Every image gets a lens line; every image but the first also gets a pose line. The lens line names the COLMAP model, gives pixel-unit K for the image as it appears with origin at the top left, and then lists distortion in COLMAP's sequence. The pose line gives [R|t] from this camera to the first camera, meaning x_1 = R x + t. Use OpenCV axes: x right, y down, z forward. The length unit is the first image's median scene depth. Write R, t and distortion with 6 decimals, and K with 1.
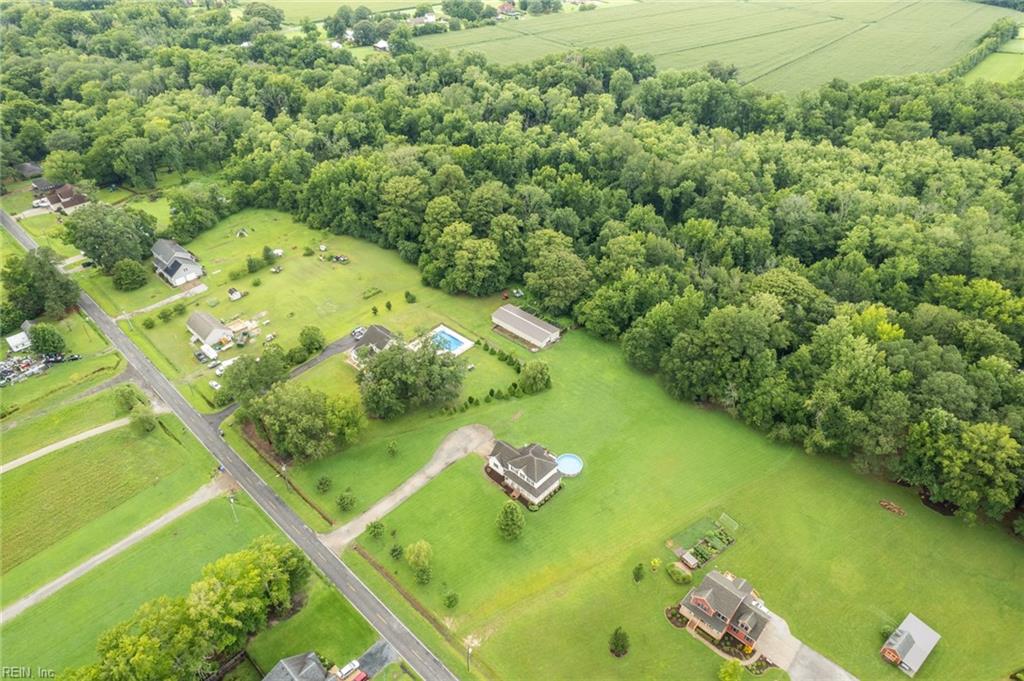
lens RADIAL K [[653.0, 0, 507.5], [0, 653.0, 352.9], [0, 0, 1]] dist [-0.054132, 0.042075]
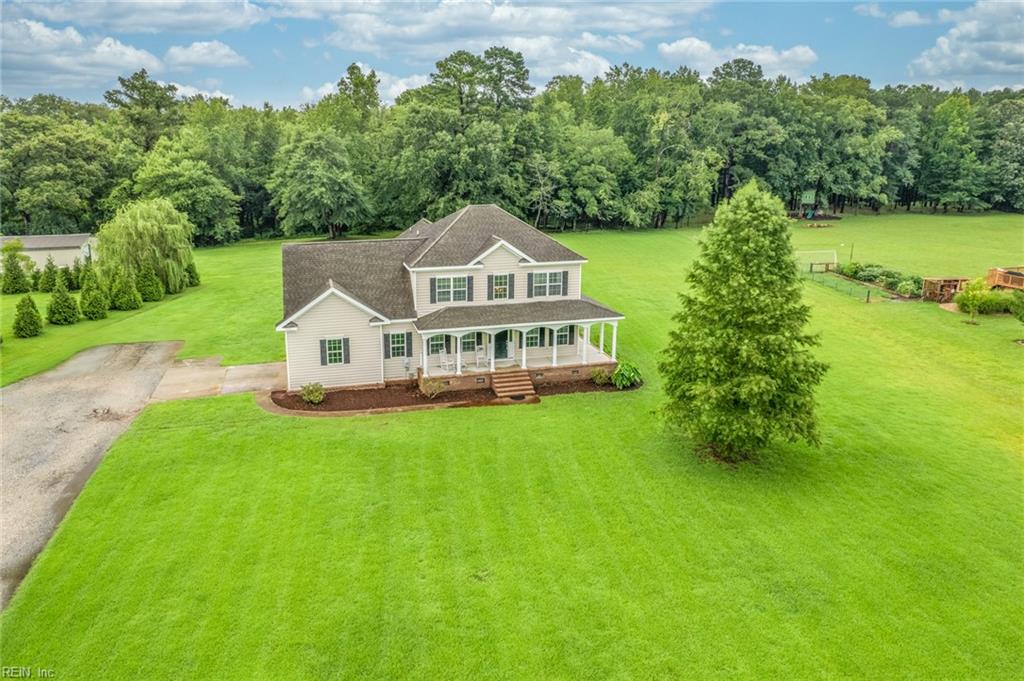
lens RADIAL K [[675.1, 0, 453.5], [0, 675.1, 283.7], [0, 0, 1]] dist [-0.031966, 0.003427]
pose [[0.556999, -0.164153, 0.814129, -0.161576], [0.513675, 0.838373, -0.182397, 0.209096], [-0.652603, 0.519792, 0.551295, 0.839546]]
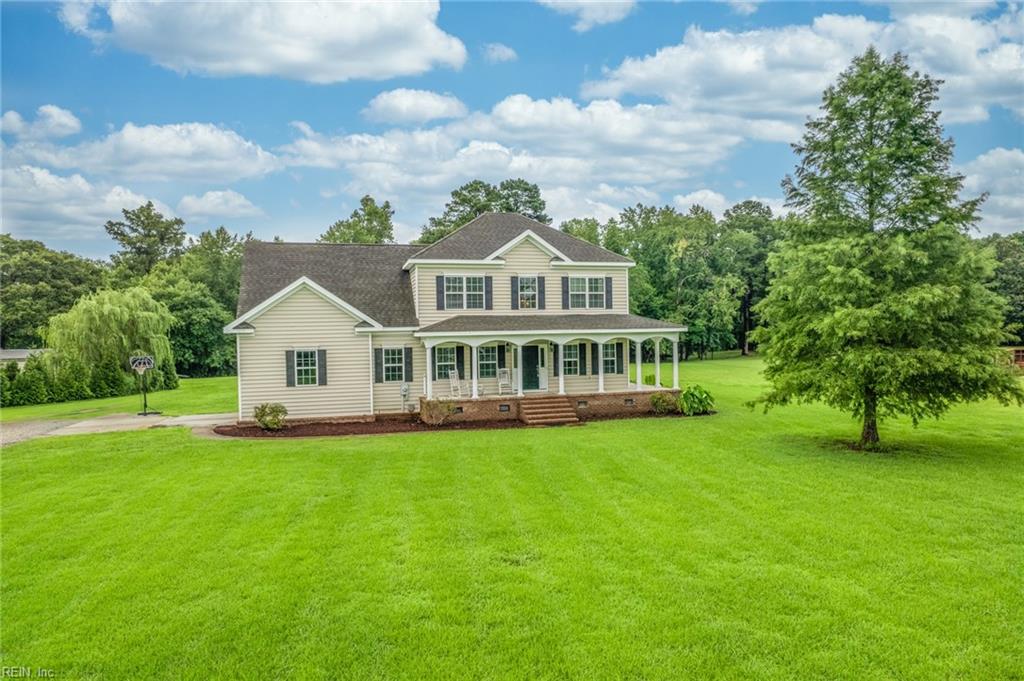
lens RADIAL K [[653.0, 0, 507.5], [0, 653.0, 352.9], [0, 0, 1]] dist [-0.054132, 0.042075]
pose [[0.511386, -0.023797, 0.859021, -0.120218], [0.540209, 0.786313, -0.299811, 0.235681], [-0.668325, 0.617370, 0.414965, 0.893968]]
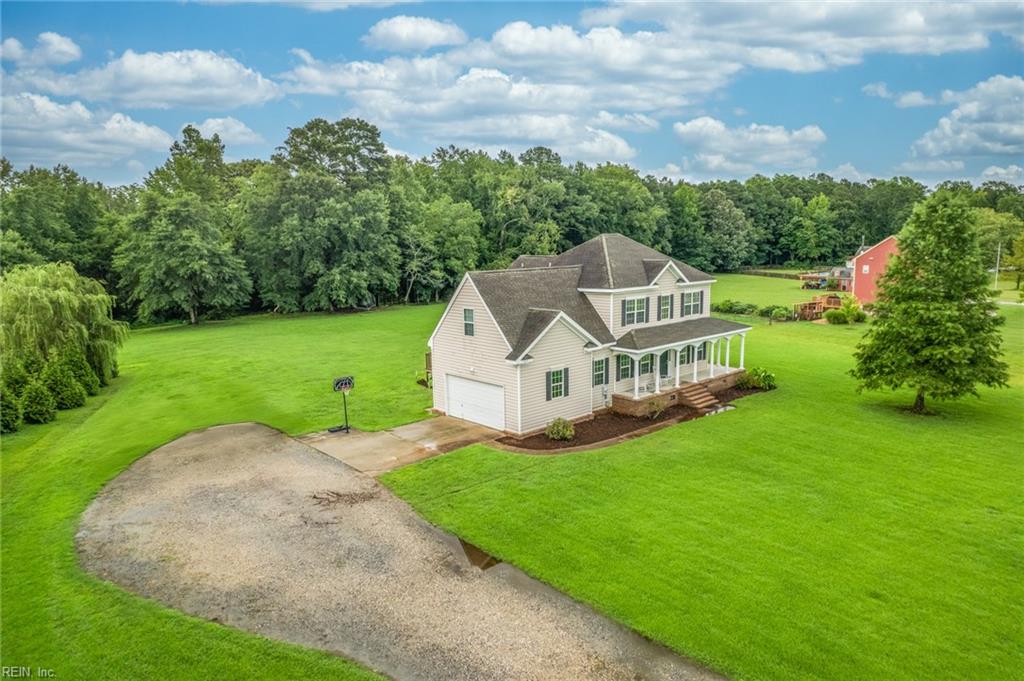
lens RADIAL K [[653.0, 0, 507.5], [0, 653.0, 352.9], [0, 0, 1]] dist [-0.054132, 0.042075]
pose [[0.080451, -0.165473, 0.982928, -0.195179], [0.626752, 0.775183, 0.079201, 0.141055], [-0.775055, 0.609680, 0.166074, 0.961778]]
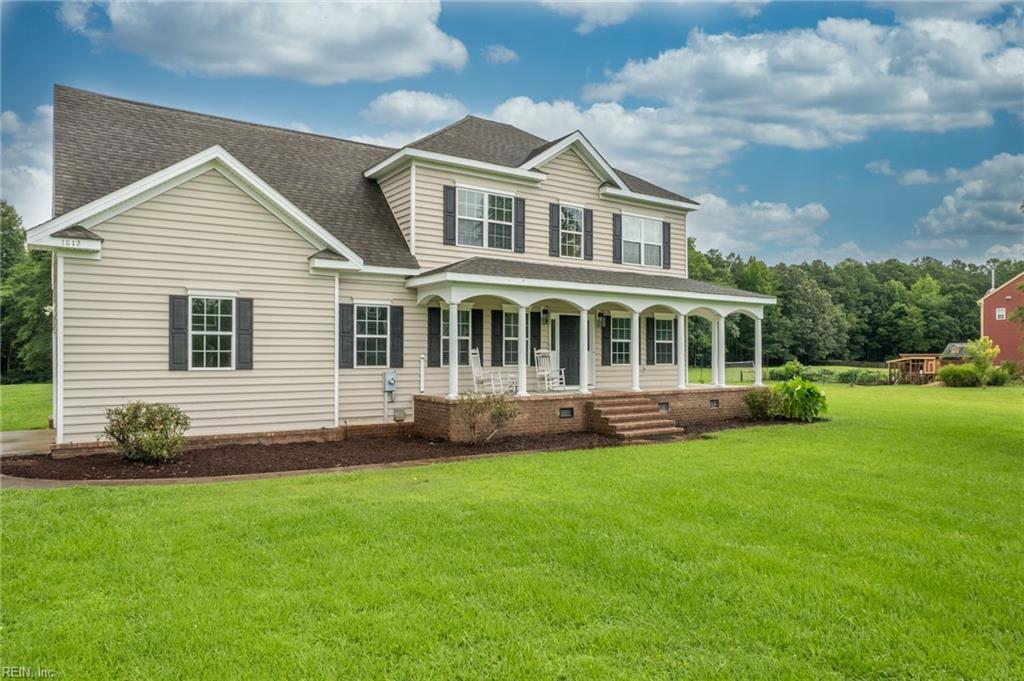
lens RADIAL K [[644.4, 0, 528.9], [0, 644.4, 365.3], [0, 0, 1]] dist [-0.053388, 0.195481]
pose [[0.187292, -0.024281, 0.982004, -0.080983], [0.603638, 0.791511, -0.095557, 0.201046], [-0.774947, 0.610673, 0.162901, 0.949566]]
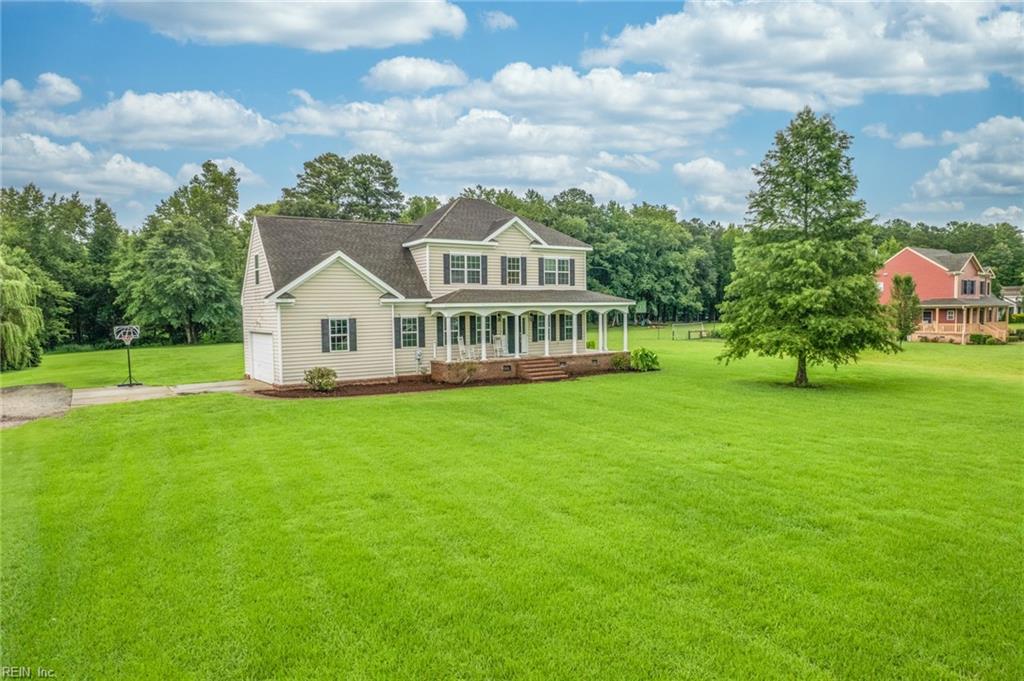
lens RADIAL K [[653.0, 0, 507.5], [0, 653.0, 352.9], [0, 0, 1]] dist [-0.054132, 0.042075]
pose [[0.224332, -0.060565, 0.972629, -0.163980], [0.608110, 0.788602, -0.091152, 0.213402], [-0.761497, 0.611914, 0.213738, 0.923741]]
